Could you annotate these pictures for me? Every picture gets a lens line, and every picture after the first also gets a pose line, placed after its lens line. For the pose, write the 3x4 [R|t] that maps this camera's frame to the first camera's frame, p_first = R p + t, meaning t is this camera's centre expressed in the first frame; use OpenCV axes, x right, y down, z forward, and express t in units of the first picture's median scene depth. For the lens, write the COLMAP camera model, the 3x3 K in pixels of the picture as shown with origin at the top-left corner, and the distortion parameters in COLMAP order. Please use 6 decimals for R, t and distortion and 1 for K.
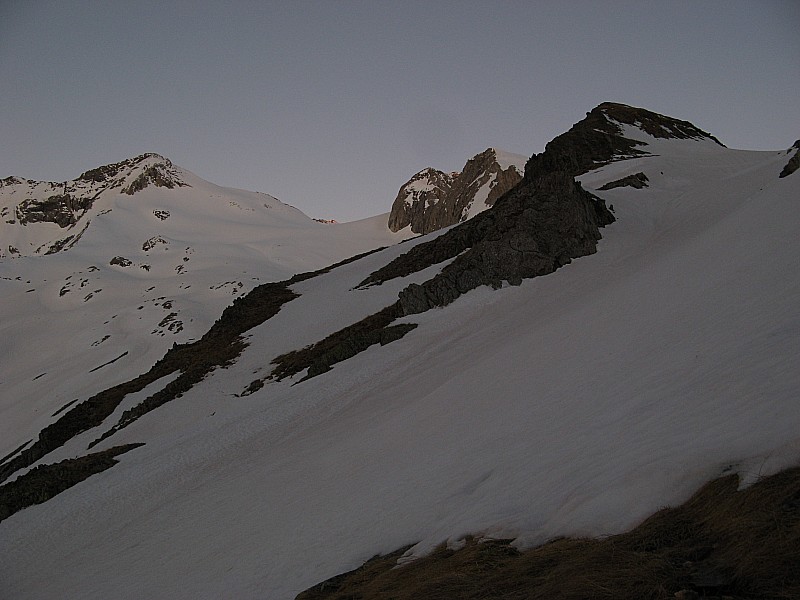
lens RADIAL K [[804.8, 0, 398.0], [0, 804.8, 310.9], [0, 0, 1]] dist [-0.197298, 0.208534]
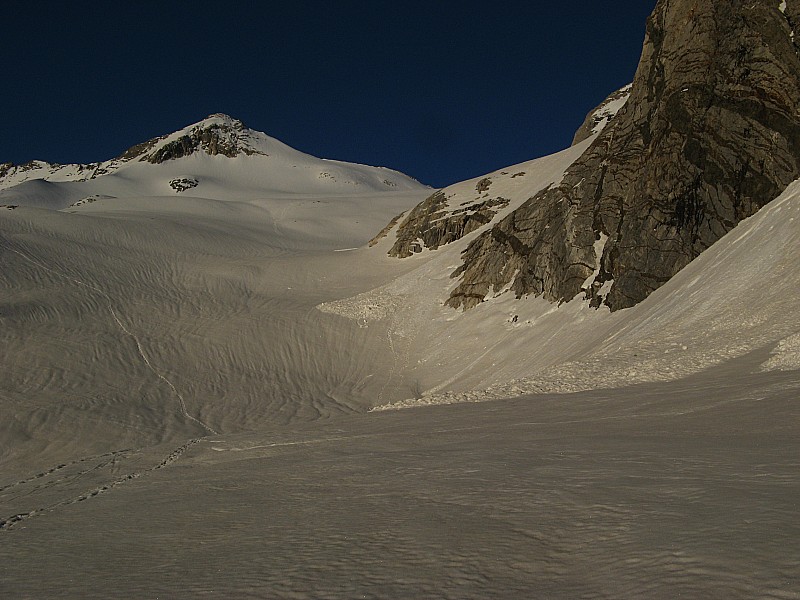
lens RADIAL K [[804.8, 0, 398.0], [0, 804.8, 310.9], [0, 0, 1]] dist [-0.197298, 0.208534]
pose [[0.960261, -0.029377, -0.277553, 0.034355], [0.015028, 0.998445, -0.053684, 0.014174], [0.278699, 0.047380, 0.959209, 0.580549]]
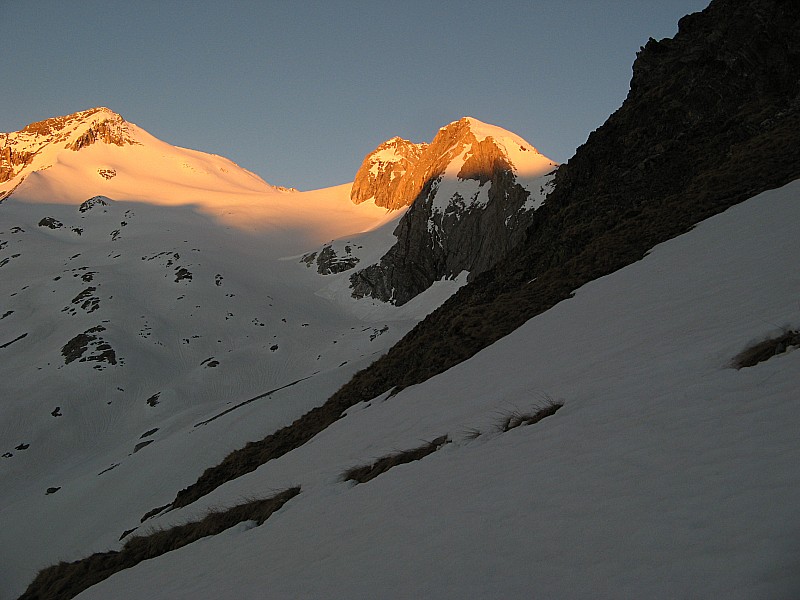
lens RADIAL K [[804.8, 0, 398.0], [0, 804.8, 310.9], [0, 0, 1]] dist [-0.197298, 0.208534]
pose [[0.997835, 0.043575, 0.049254, 0.003621], [-0.045211, 0.998445, 0.032603, -0.007967], [-0.047756, -0.034760, 0.998254, 0.075758]]
